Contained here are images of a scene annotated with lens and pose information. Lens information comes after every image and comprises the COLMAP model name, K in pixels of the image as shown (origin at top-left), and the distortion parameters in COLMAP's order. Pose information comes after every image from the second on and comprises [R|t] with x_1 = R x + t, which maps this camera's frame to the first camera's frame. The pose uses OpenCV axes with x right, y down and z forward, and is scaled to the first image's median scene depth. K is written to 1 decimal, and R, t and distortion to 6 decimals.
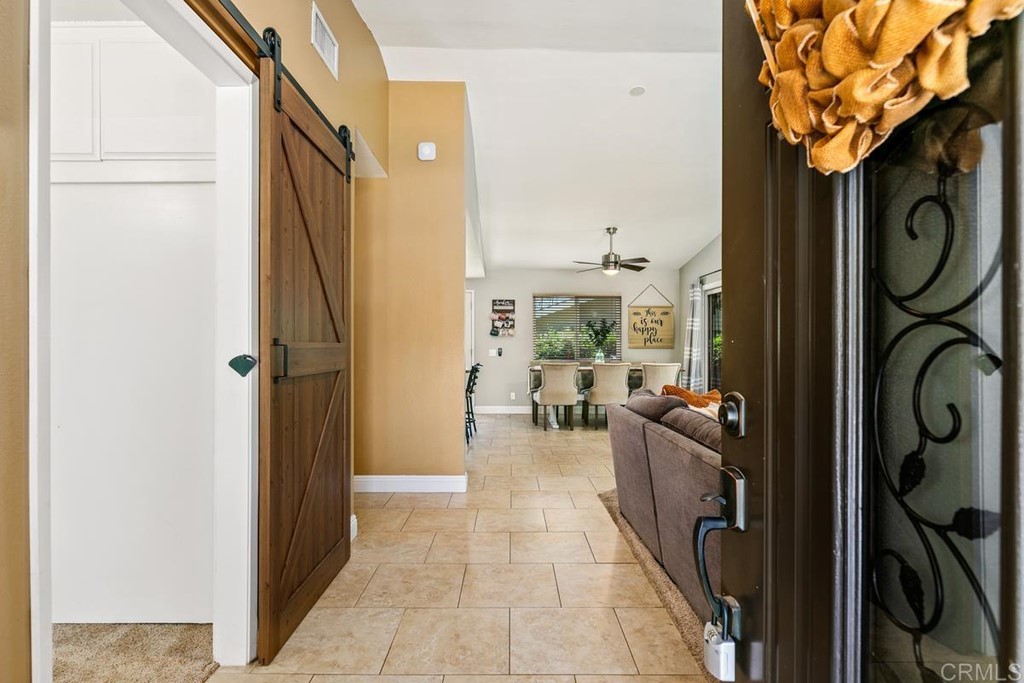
lens RADIAL K [[517.2, 0, 512.0], [0, 517.2, 341.5], [0, 0, 1]] dist [0.003815, 0.001167]
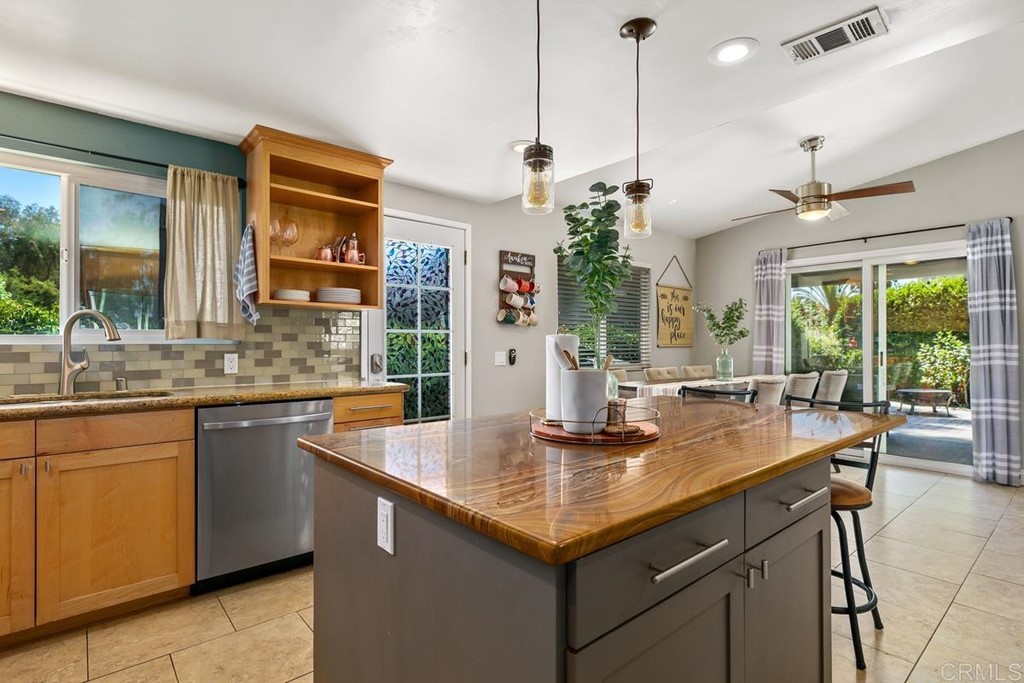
lens RADIAL K [[493.7, 0, 512.0], [0, 493.7, 341.5], [0, 0, 1]] dist [0.015514, -0.017924]
pose [[0.769239, -0.000025, 0.638962, -0.329422], [-0.000548, 1.000000, 0.000700, 0.005120], [-0.638961, -0.000889, 0.769238, 0.632653]]
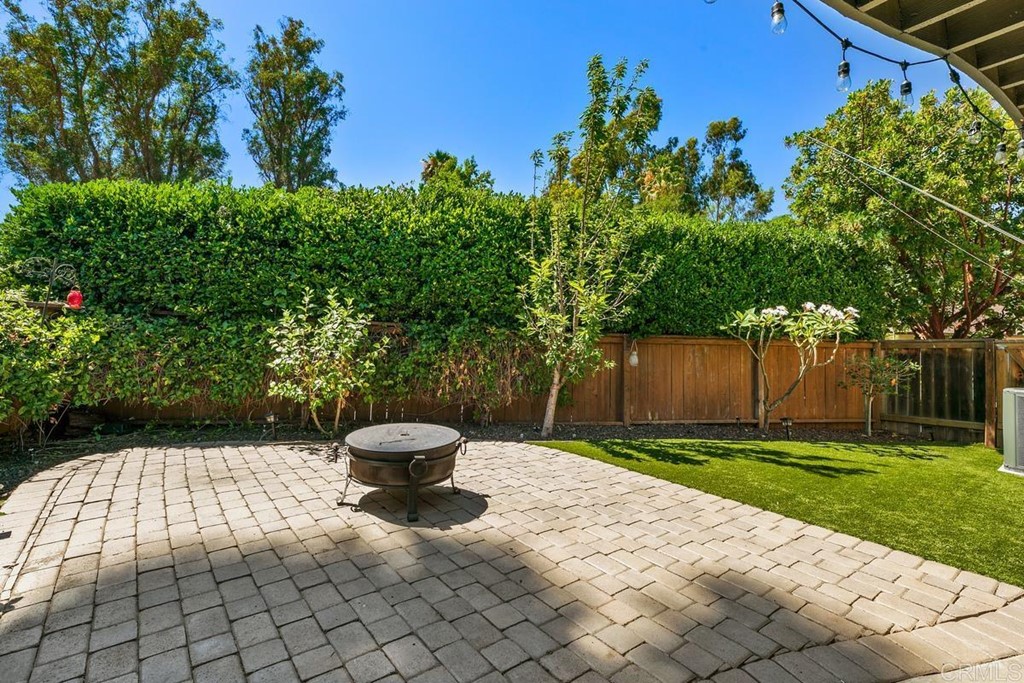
lens RADIAL K [[479.8, 0, 513.2], [0, 479.8, 307.2], [0, 0, 1]] dist [0.002579, 0.000377]
pose [[-0.602724, 0.019095, 0.797721, 0.663239], [-0.047500, 0.997082, -0.059756, 0.028281], [-0.796535, -0.073908, -0.600058, 1.045174]]
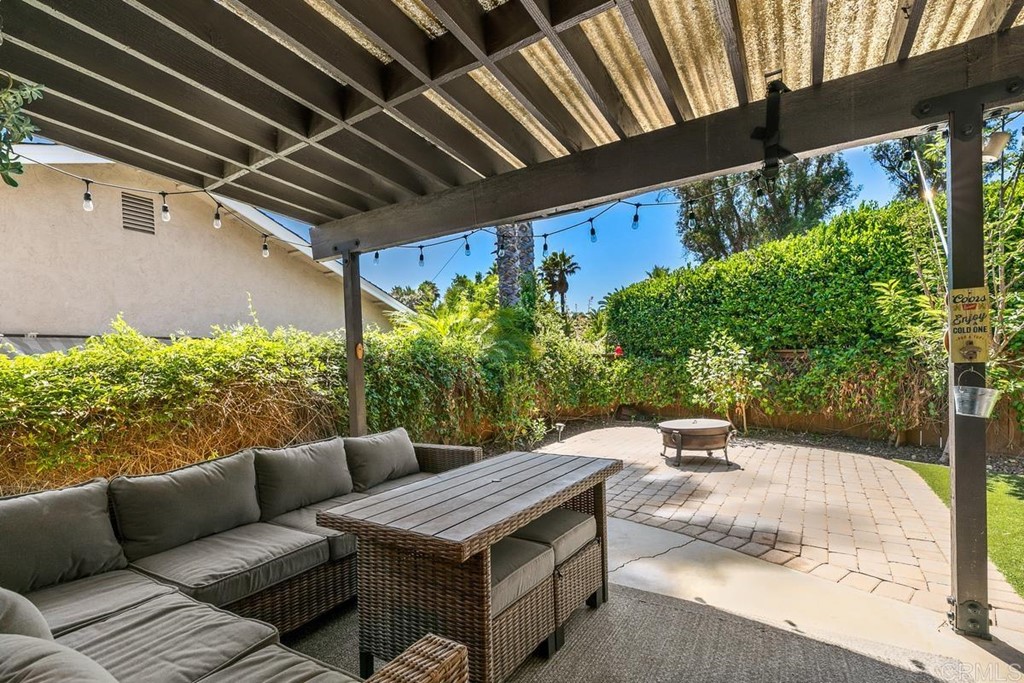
lens RADIAL K [[472.3, 0, 516.2], [0, 472.3, 369.9], [0, 0, 1]] dist [0.000134, 0.000140]
pose [[0.527608, -0.042838, 0.848407, 0.373062], [0.029348, 0.999051, 0.032194, 0.011921], [-0.848981, 0.007913, 0.528365, 0.752719]]
